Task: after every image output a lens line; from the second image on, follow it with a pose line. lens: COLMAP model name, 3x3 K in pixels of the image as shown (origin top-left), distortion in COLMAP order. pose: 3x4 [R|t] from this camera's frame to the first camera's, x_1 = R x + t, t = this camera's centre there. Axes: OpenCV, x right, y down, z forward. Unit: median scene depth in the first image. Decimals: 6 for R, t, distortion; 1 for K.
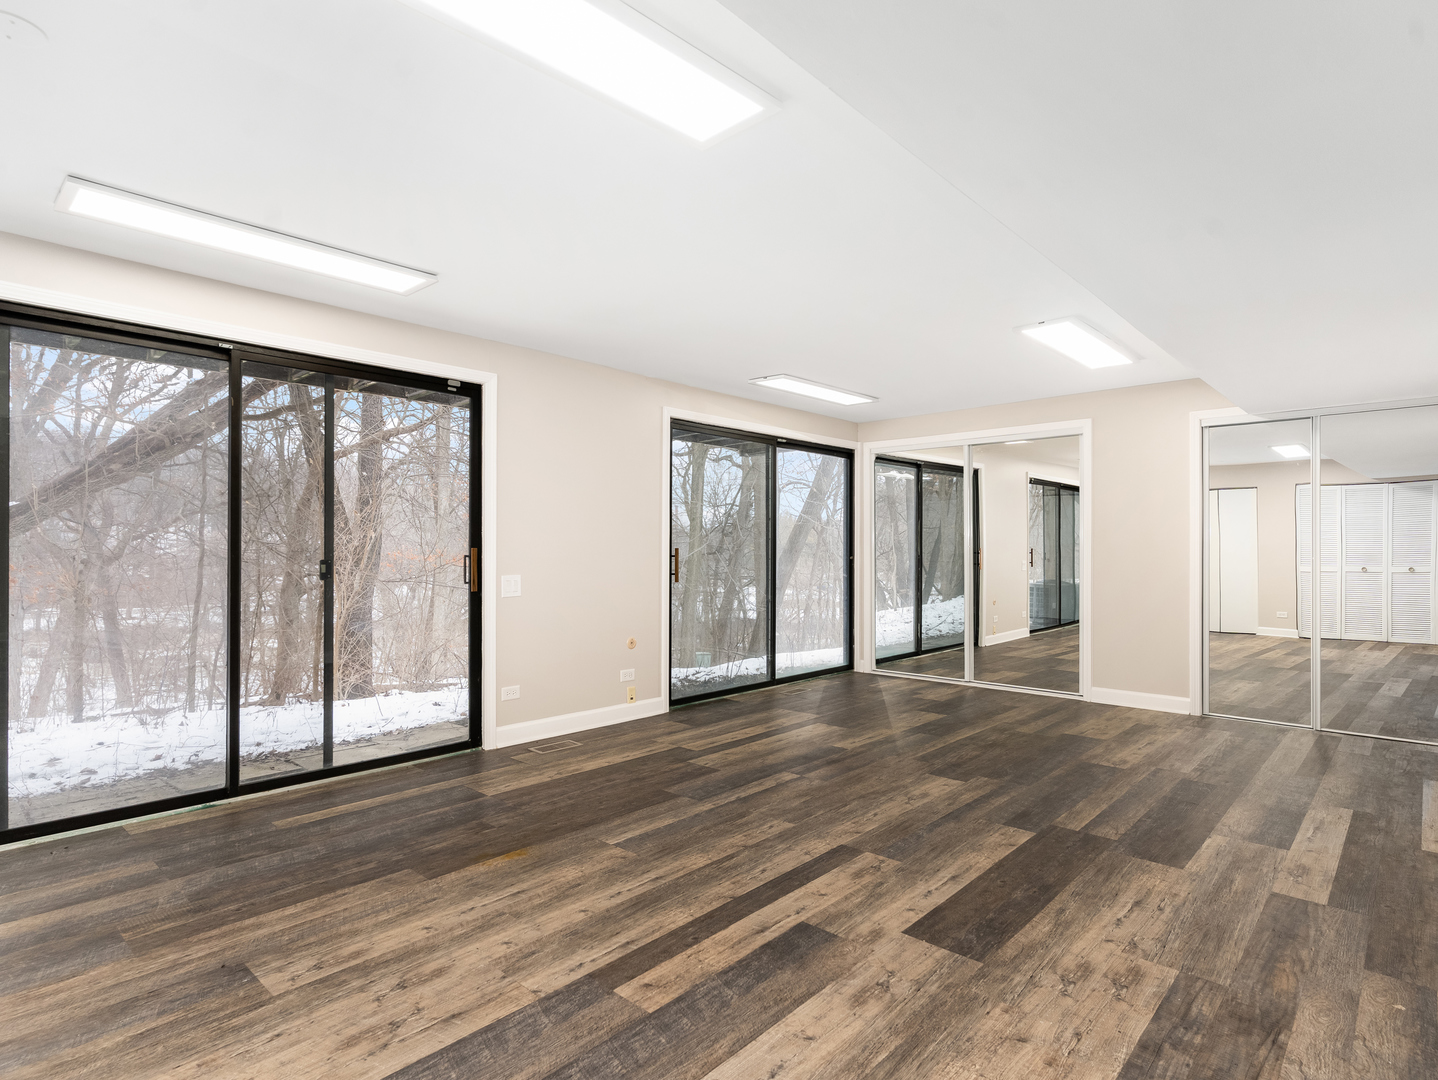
lens RADIAL K [[771.3, 0, 718.3], [0, 771.3, 544.2], [0, 0, 1]] dist [-0.001786, 0.001238]
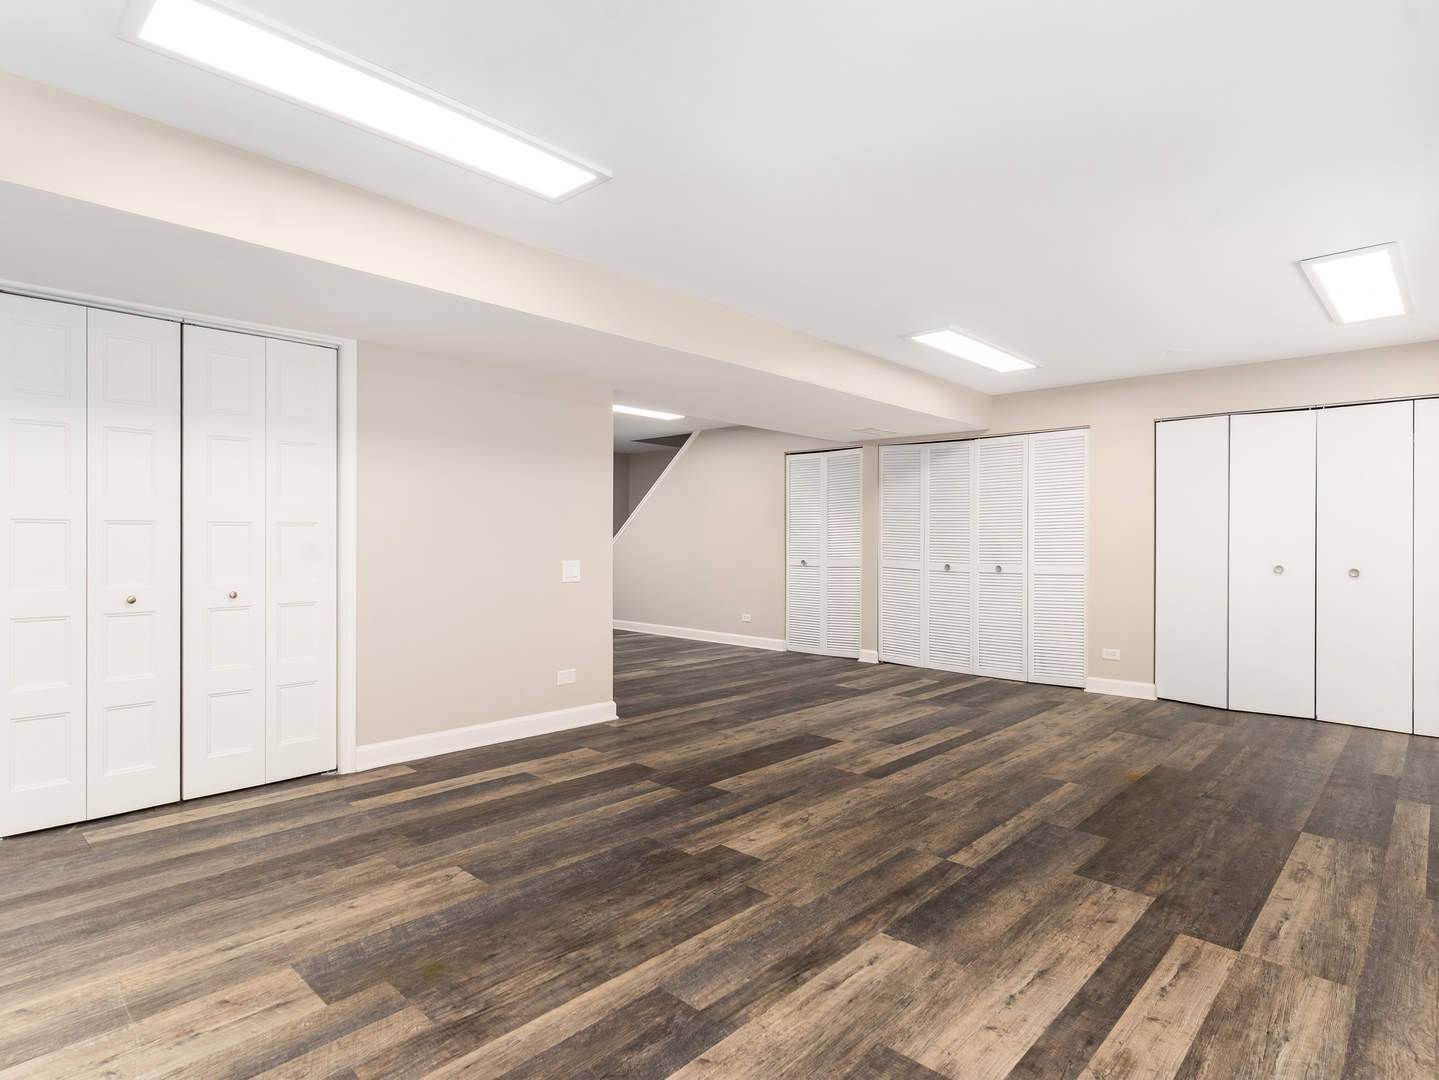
lens RADIAL K [[771.8, 0, 720.0], [0, 771.8, 540.4], [0, 0, 1]] dist [-0.001786, 0.001238]
pose [[-0.999864, -0.009987, 0.013089, 0.367199], [-0.010076, 0.999926, -0.006748, 0.020195], [-0.013020, -0.006879, -0.999892, 2.045210]]
